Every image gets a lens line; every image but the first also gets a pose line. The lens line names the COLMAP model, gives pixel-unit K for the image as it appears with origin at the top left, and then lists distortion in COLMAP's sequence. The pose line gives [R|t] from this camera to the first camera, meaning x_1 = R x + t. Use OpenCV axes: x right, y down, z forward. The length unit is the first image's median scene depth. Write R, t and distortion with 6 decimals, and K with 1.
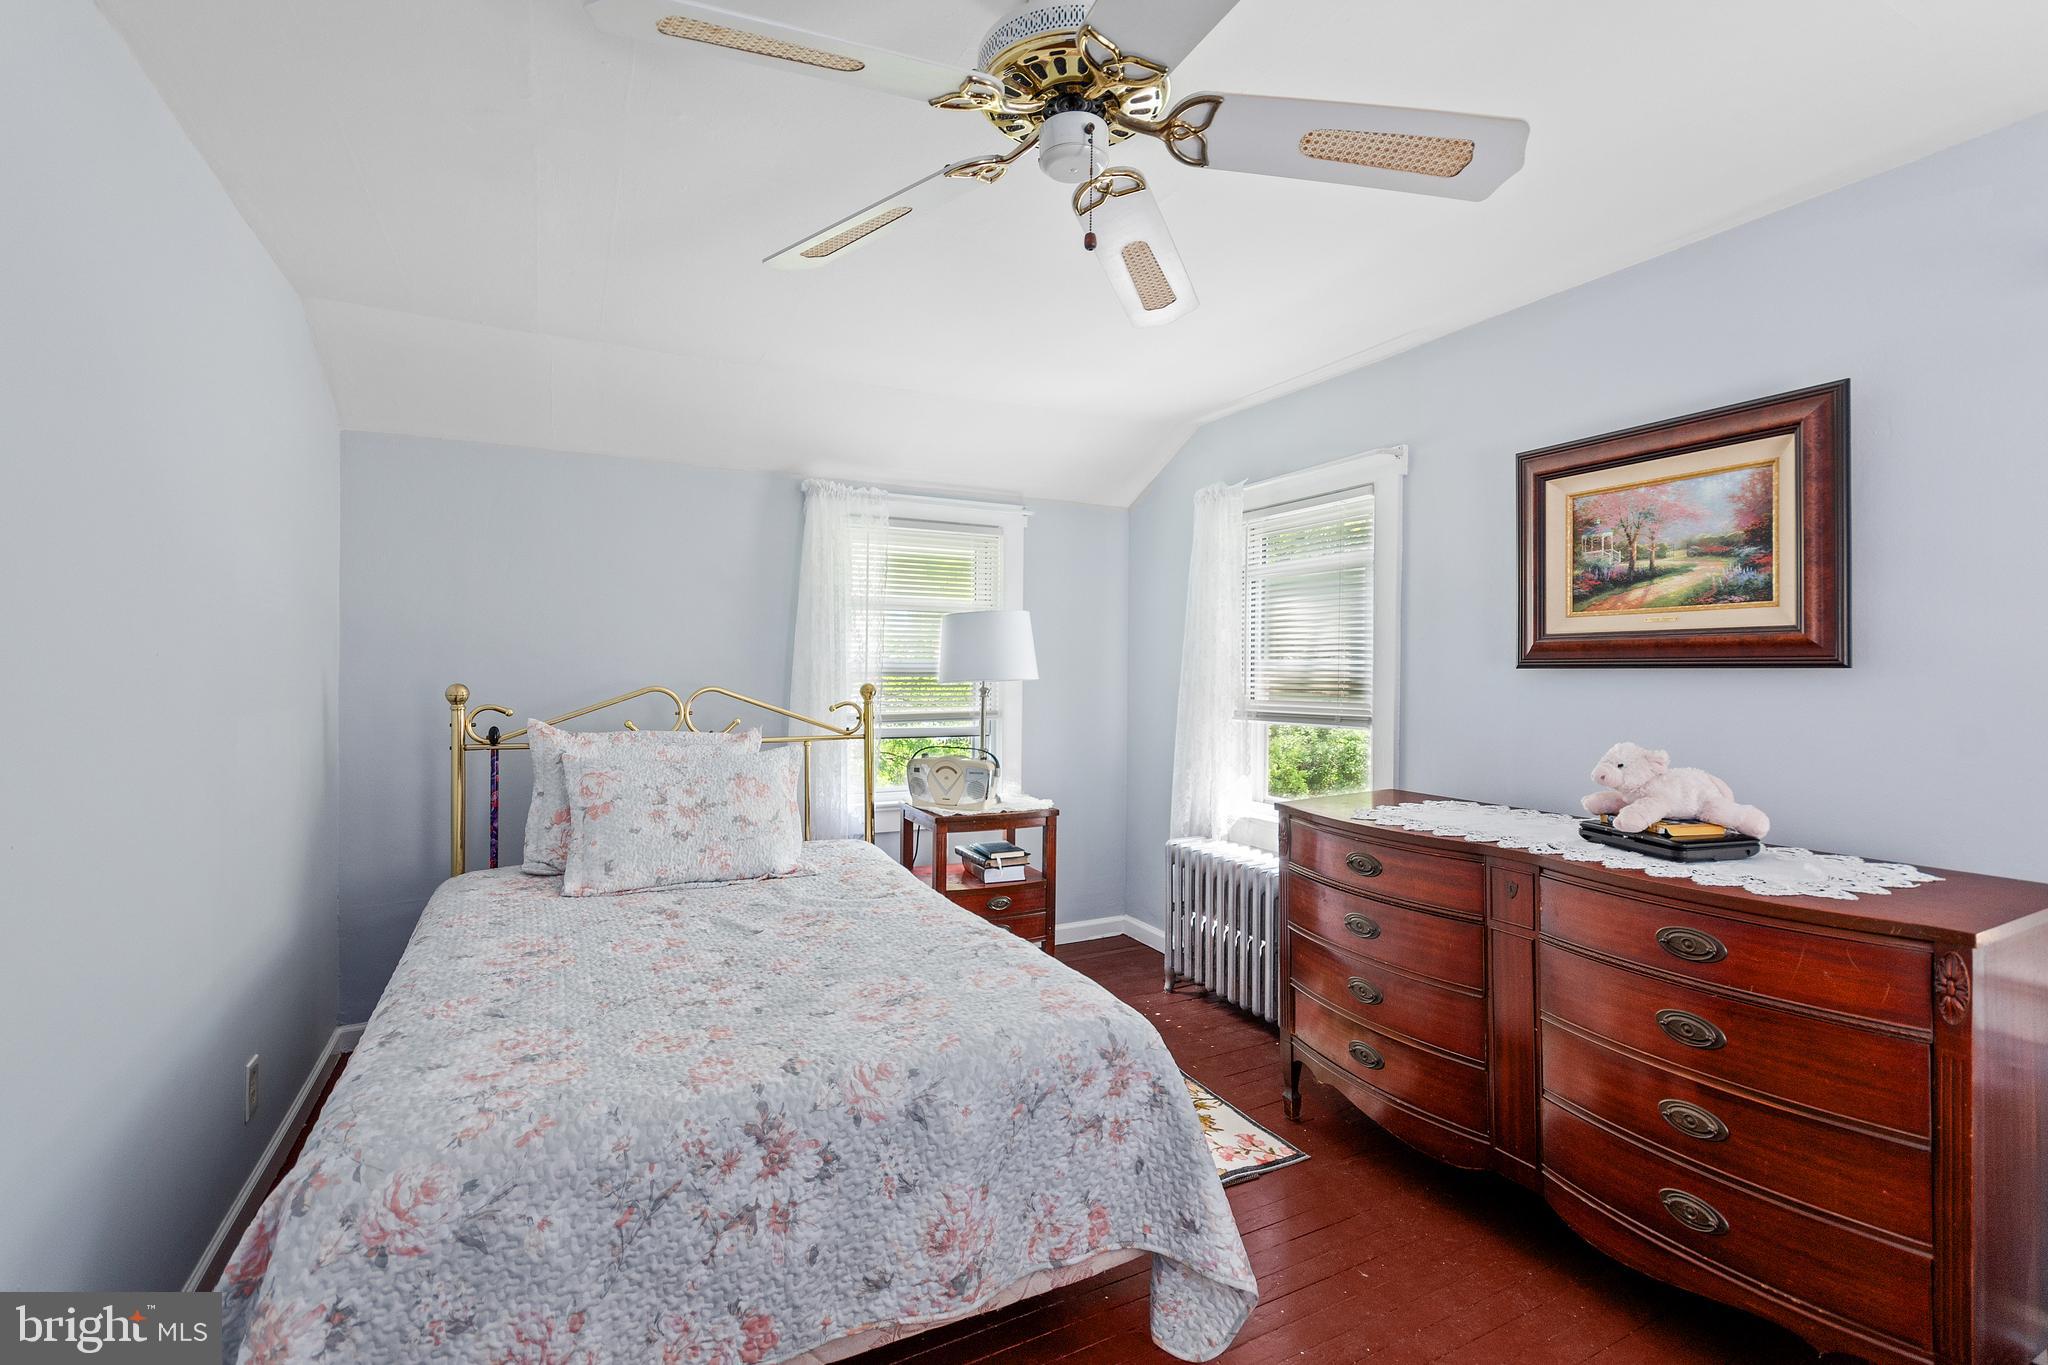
lens RADIAL K [[911.9, 0, 1023.3], [0, 911.9, 677.4], [0, 0, 1]] dist [0.006837, 0.000845]
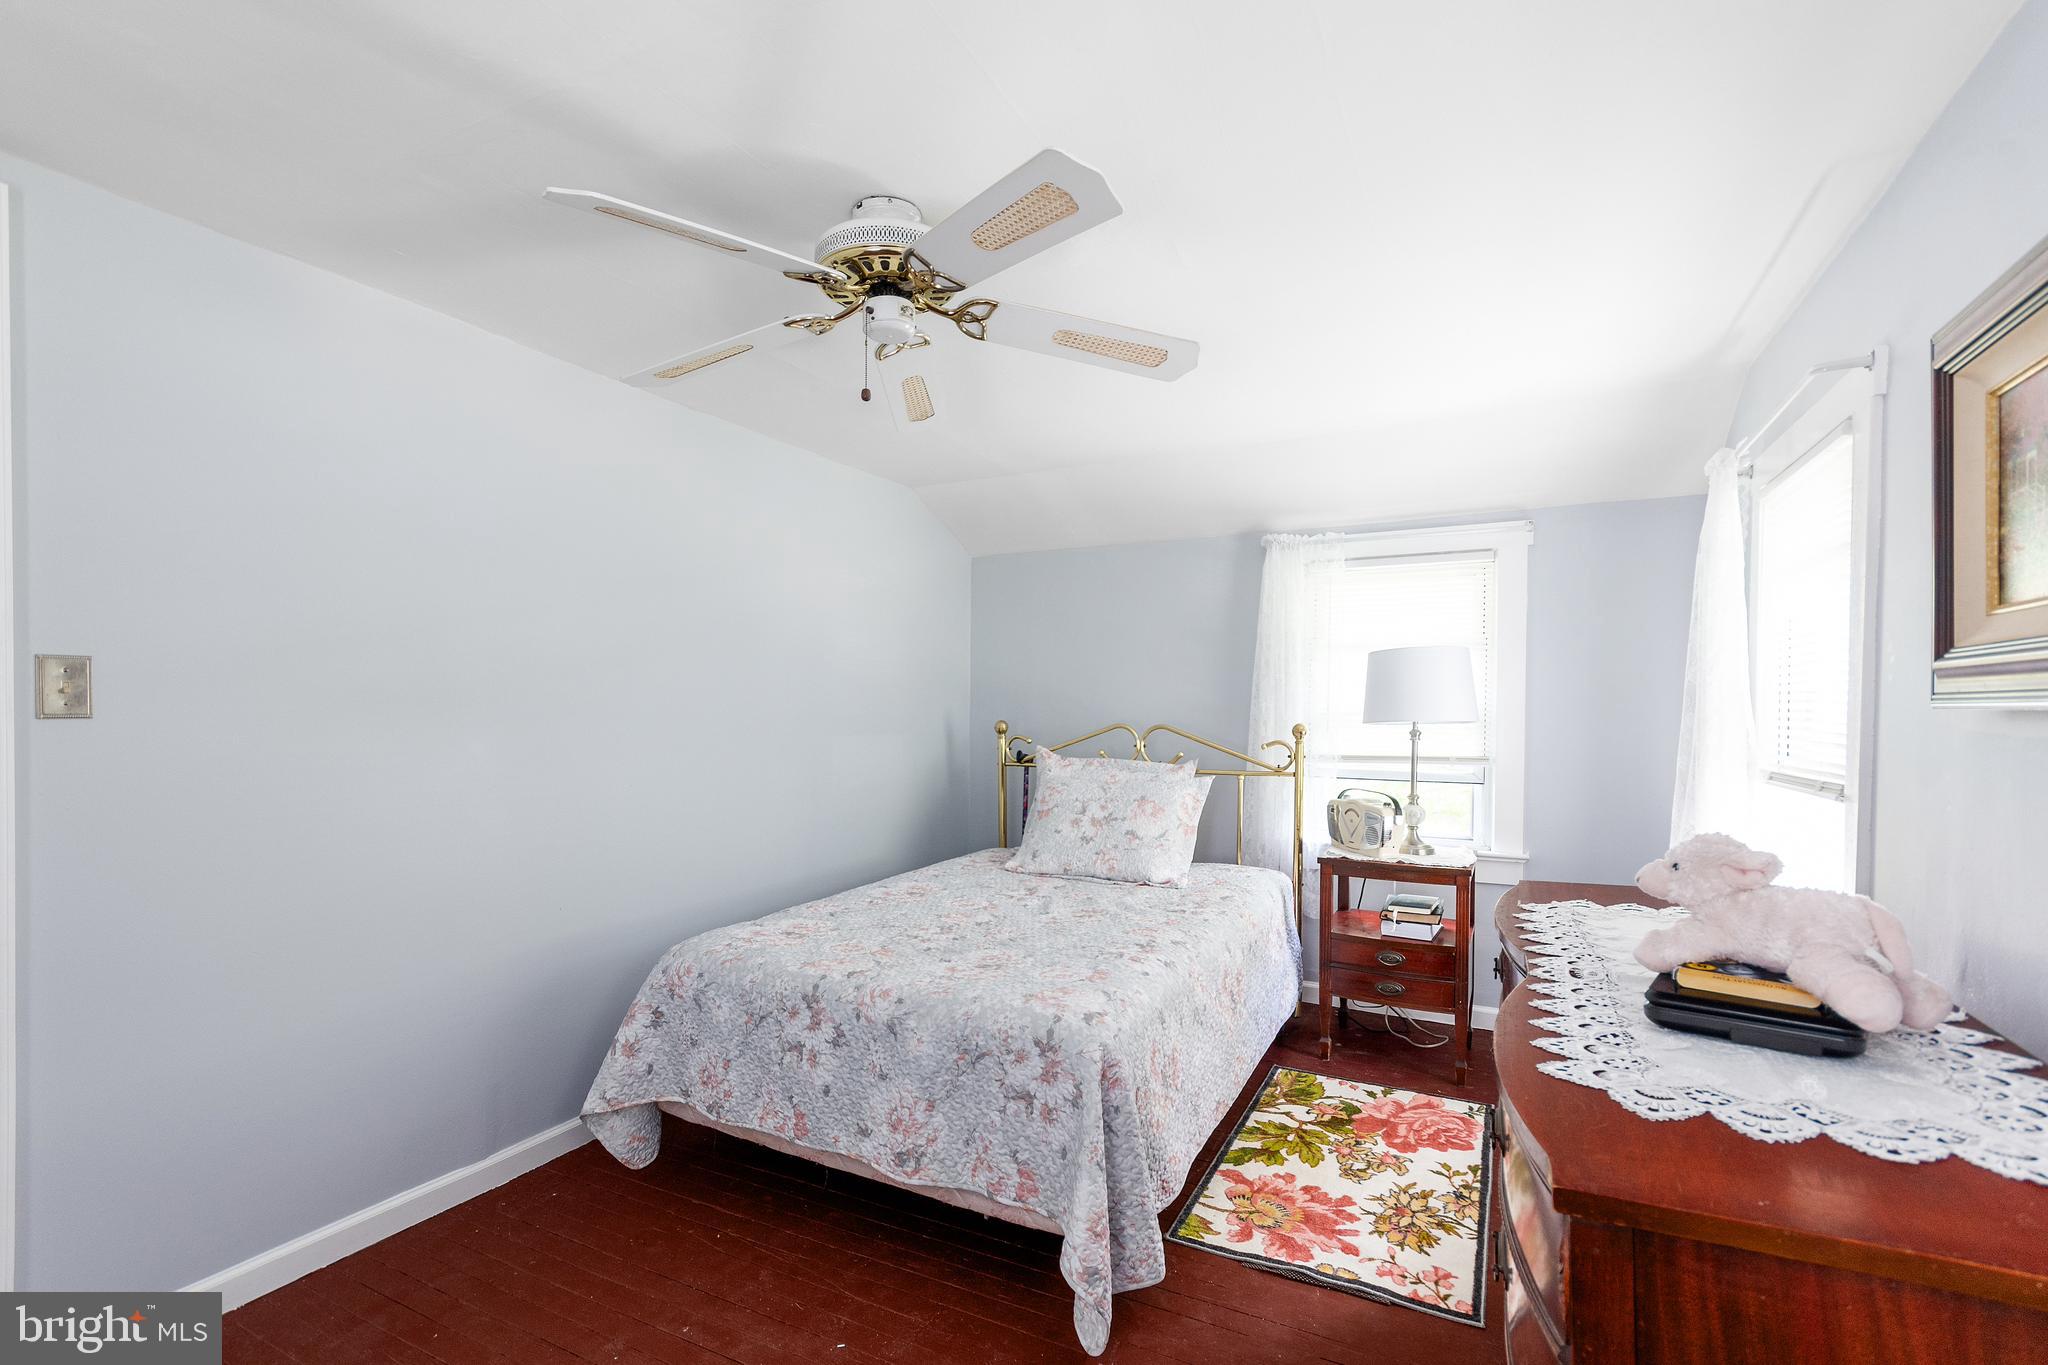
lens RADIAL K [[911.9, 0, 1065.9], [0, 911.9, 720.4], [0, 0, 1]] dist [0.006837, 0.000845]
pose [[0.595253, 0.008311, -0.803496, 0.978556], [-0.005032, 0.999965, 0.006616, -0.005705], [0.803523, 0.000105, 0.595274, 0.316869]]
